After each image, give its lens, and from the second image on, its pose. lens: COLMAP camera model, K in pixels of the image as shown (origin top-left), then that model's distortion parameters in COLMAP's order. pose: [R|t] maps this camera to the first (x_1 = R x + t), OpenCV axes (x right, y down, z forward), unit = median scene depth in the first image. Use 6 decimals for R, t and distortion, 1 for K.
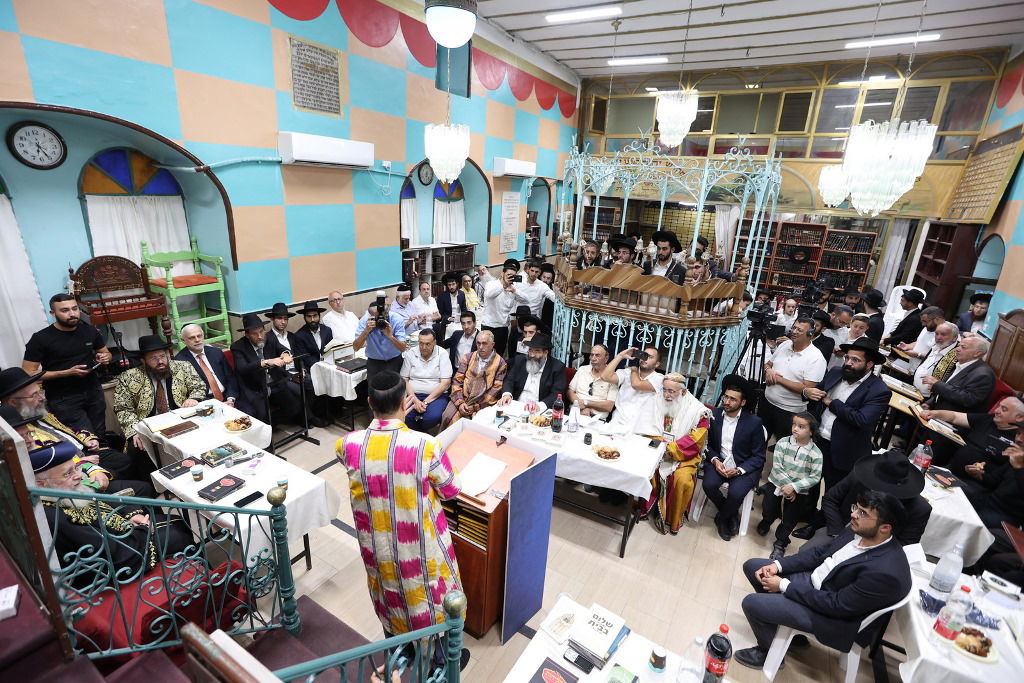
lens RADIAL K [[469.9, 0, 504.5], [0, 469.9, 340.6], [0, 0, 1]] dist [-0.053964, 0.020726]
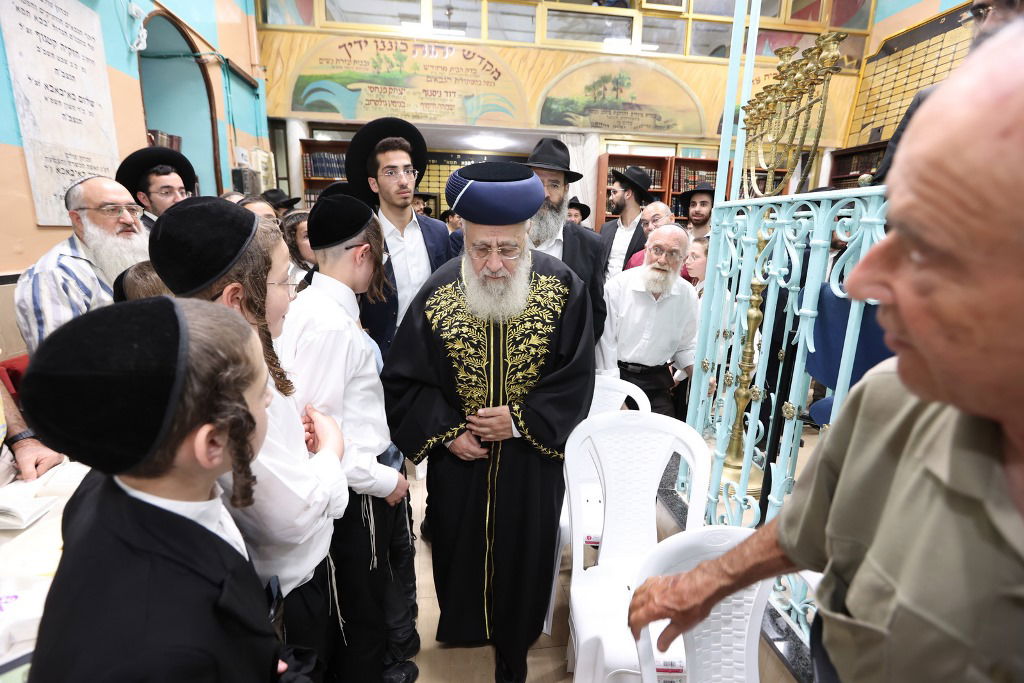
lens RADIAL K [[469.9, 0, 504.5], [0, 469.9, 340.6], [0, 0, 1]] dist [-0.053964, 0.020726]
pose [[0.767307, -0.182959, 0.614626, 0.027699], [0.212746, 0.976783, 0.025170, -0.122489], [-0.604962, 0.111446, 0.788417, 0.969414]]
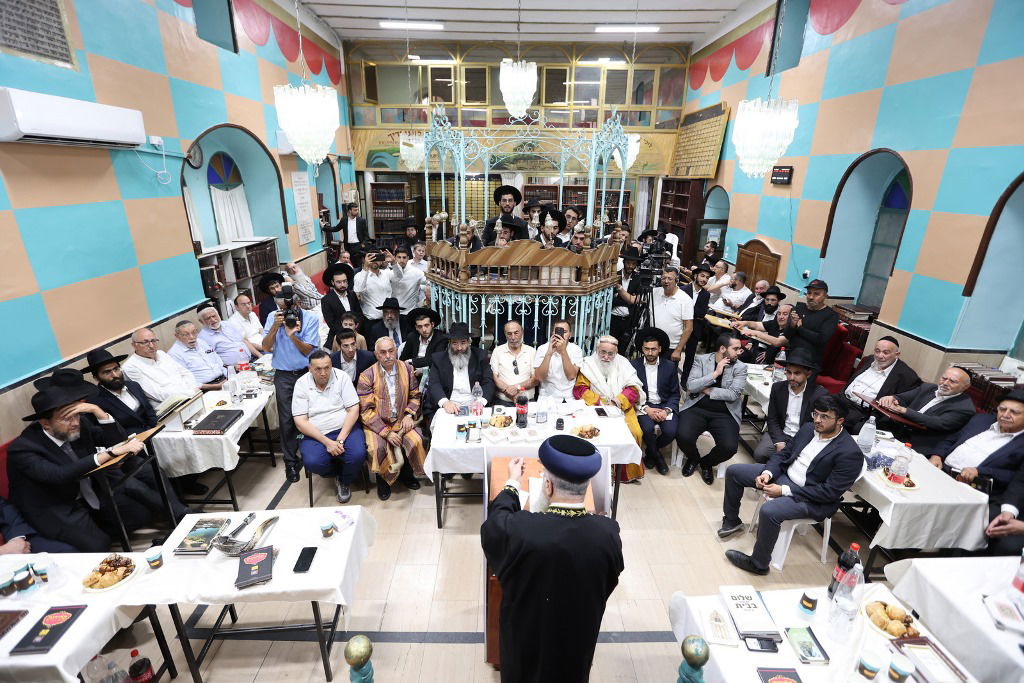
lens RADIAL K [[469.9, 0, 504.5], [0, 469.9, 340.6], [0, 0, 1]] dist [-0.053964, 0.020726]
pose [[0.847770, -0.216906, 0.483982, -0.203856], [0.191410, 0.976174, 0.102207, -0.046252], [-0.494620, 0.005991, 0.869089, 0.119159]]
